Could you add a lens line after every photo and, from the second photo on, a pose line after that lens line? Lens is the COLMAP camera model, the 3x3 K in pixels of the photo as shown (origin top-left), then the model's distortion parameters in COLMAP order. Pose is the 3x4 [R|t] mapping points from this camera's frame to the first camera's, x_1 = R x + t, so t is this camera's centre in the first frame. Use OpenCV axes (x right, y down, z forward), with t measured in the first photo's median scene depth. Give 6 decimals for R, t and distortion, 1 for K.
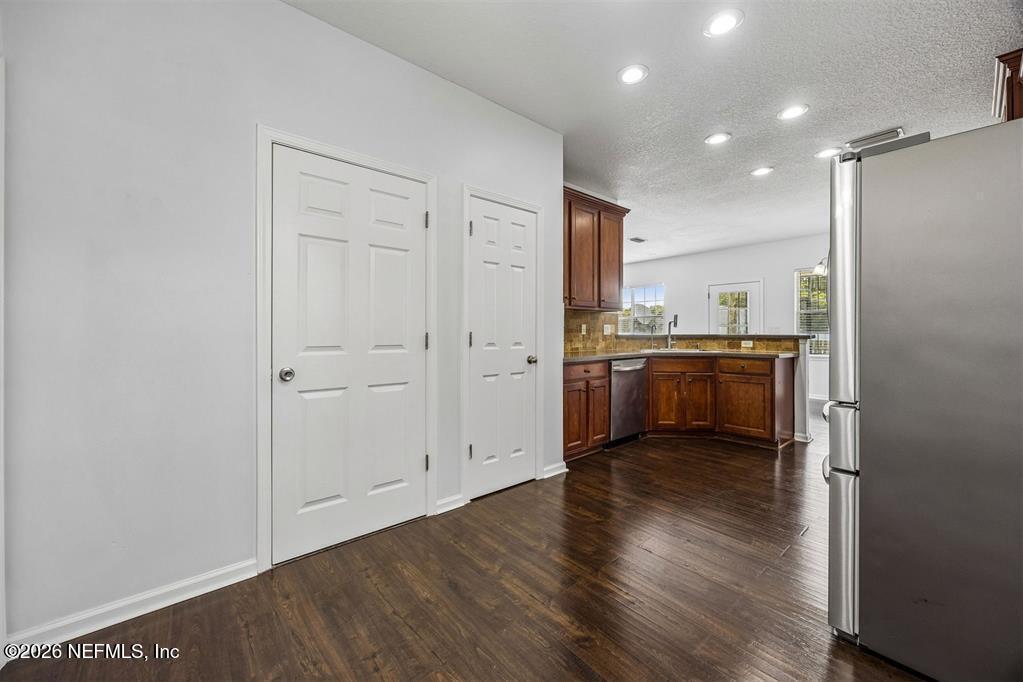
lens RADIAL K [[395.1, 0, 512.8], [0, 395.1, 331.1], [0, 0, 1]] dist [-0.008232, 0.000035]
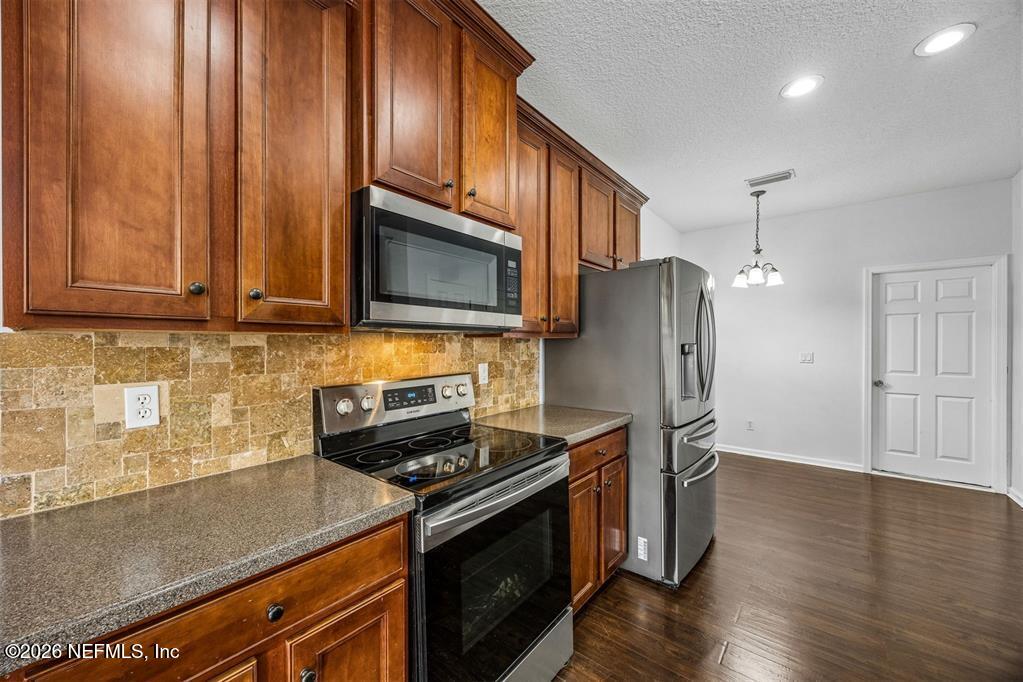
lens RADIAL K [[389.6, 0, 510.5], [0, 389.6, 344.7], [0, 0, 1]] dist [-0.001922, -0.000260]
pose [[-0.984065, 0.002904, -0.177784, 0.744519], [0.002352, 0.999992, 0.003319, -0.045251], [0.177792, 0.002848, -0.984064, 0.939950]]
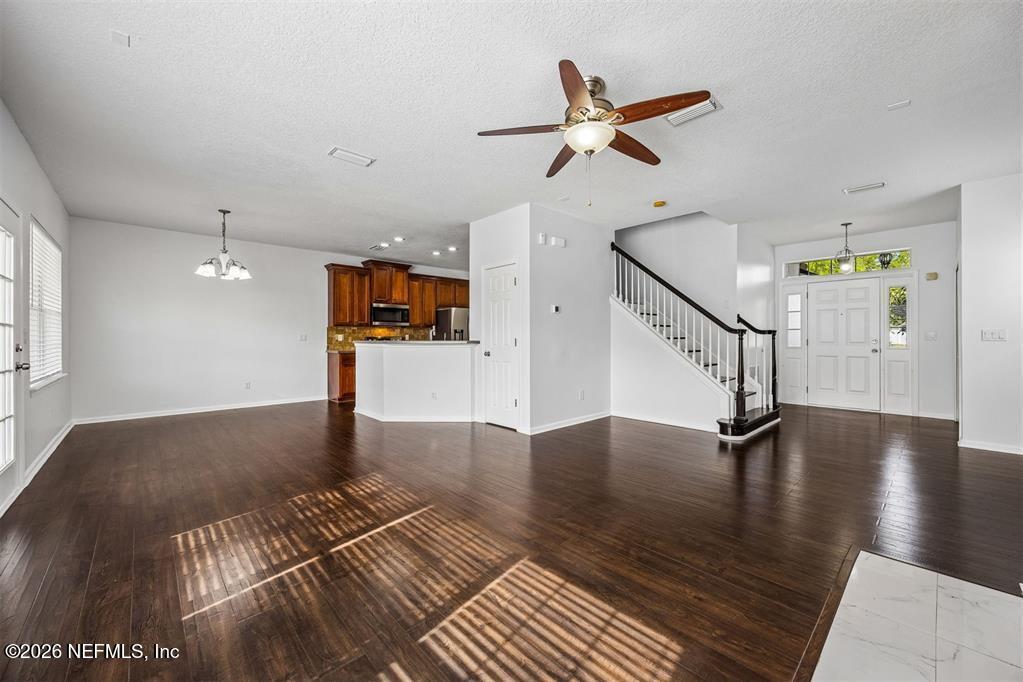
lens RADIAL K [[399.5, 0, 518.3], [0, 399.5, 336.7], [0, 0, 1]] dist [-0.004395, -0.000239]
pose [[-0.998691, 0.002819, -0.051072, 0.218285], [0.002990, 0.999990, -0.003274, -0.000130], [0.051062, -0.003422, -0.998690, 2.516464]]
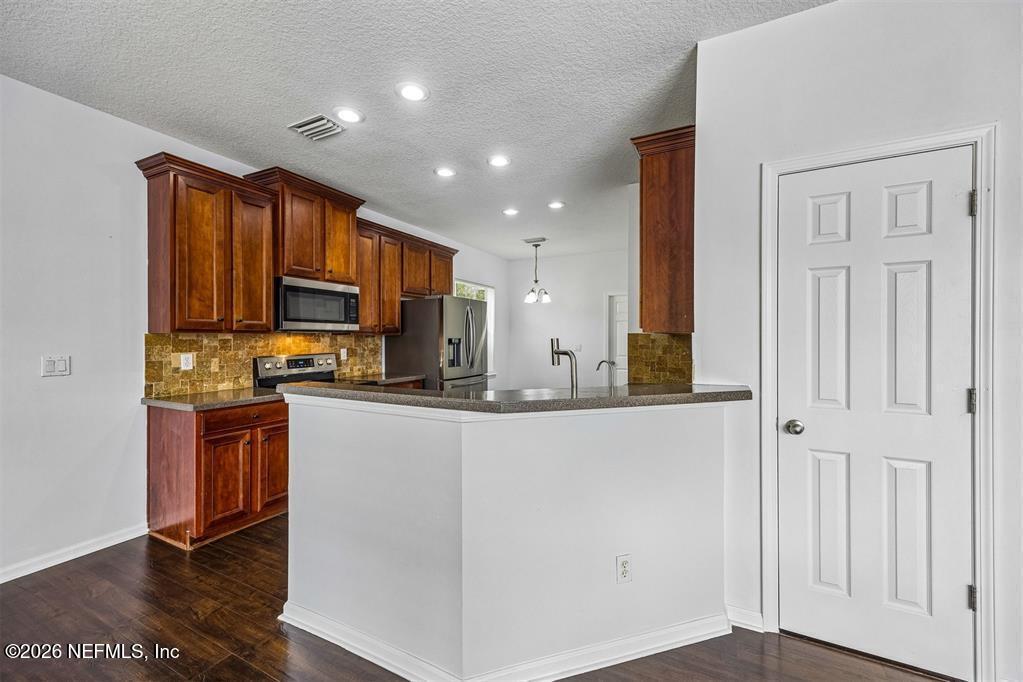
lens RADIAL K [[405.7, 0, 512.5], [0, 405.7, 339.8], [0, 0, 1]] dist [-0.000417, -0.000125]
pose [[-0.921319, 0.001732, -0.388803, 0.693163], [0.000244, 0.999992, 0.003877, -0.044479], [0.388807, 0.003477, -0.921313, 1.516672]]
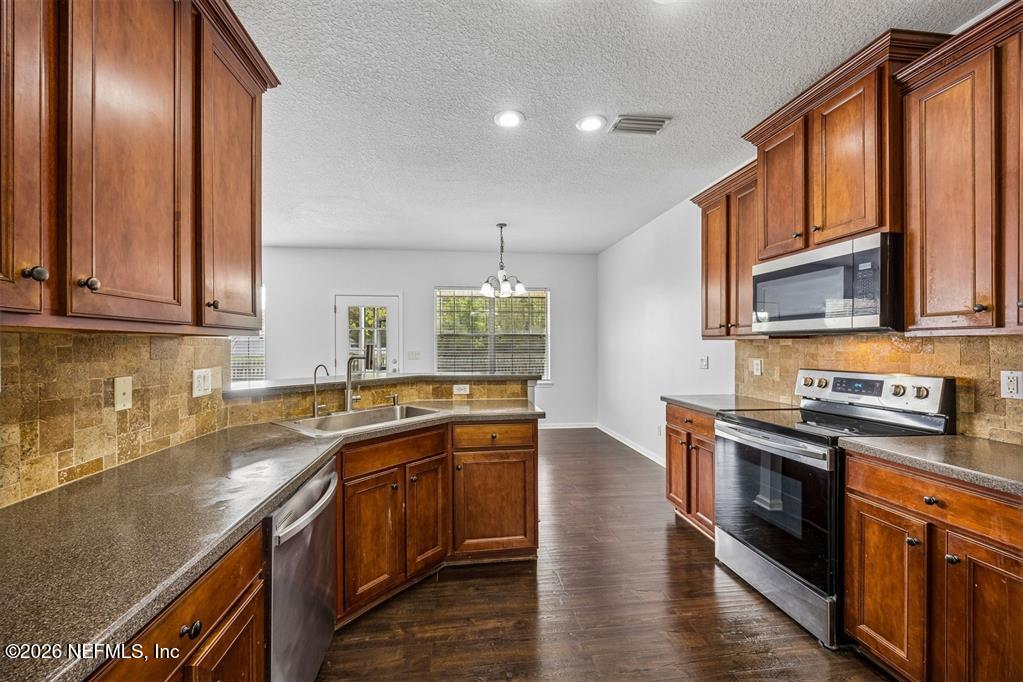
lens RADIAL K [[403.9, 0, 507.9], [0, 403.9, 347.9], [0, 0, 1]] dist [0.000346, 0.000031]
pose [[0.546107, -0.007144, 0.837685, 0.085289], [0.000703, 0.999967, 0.008070, -0.044250], [-0.837715, -0.003818, 0.546094, 0.615479]]
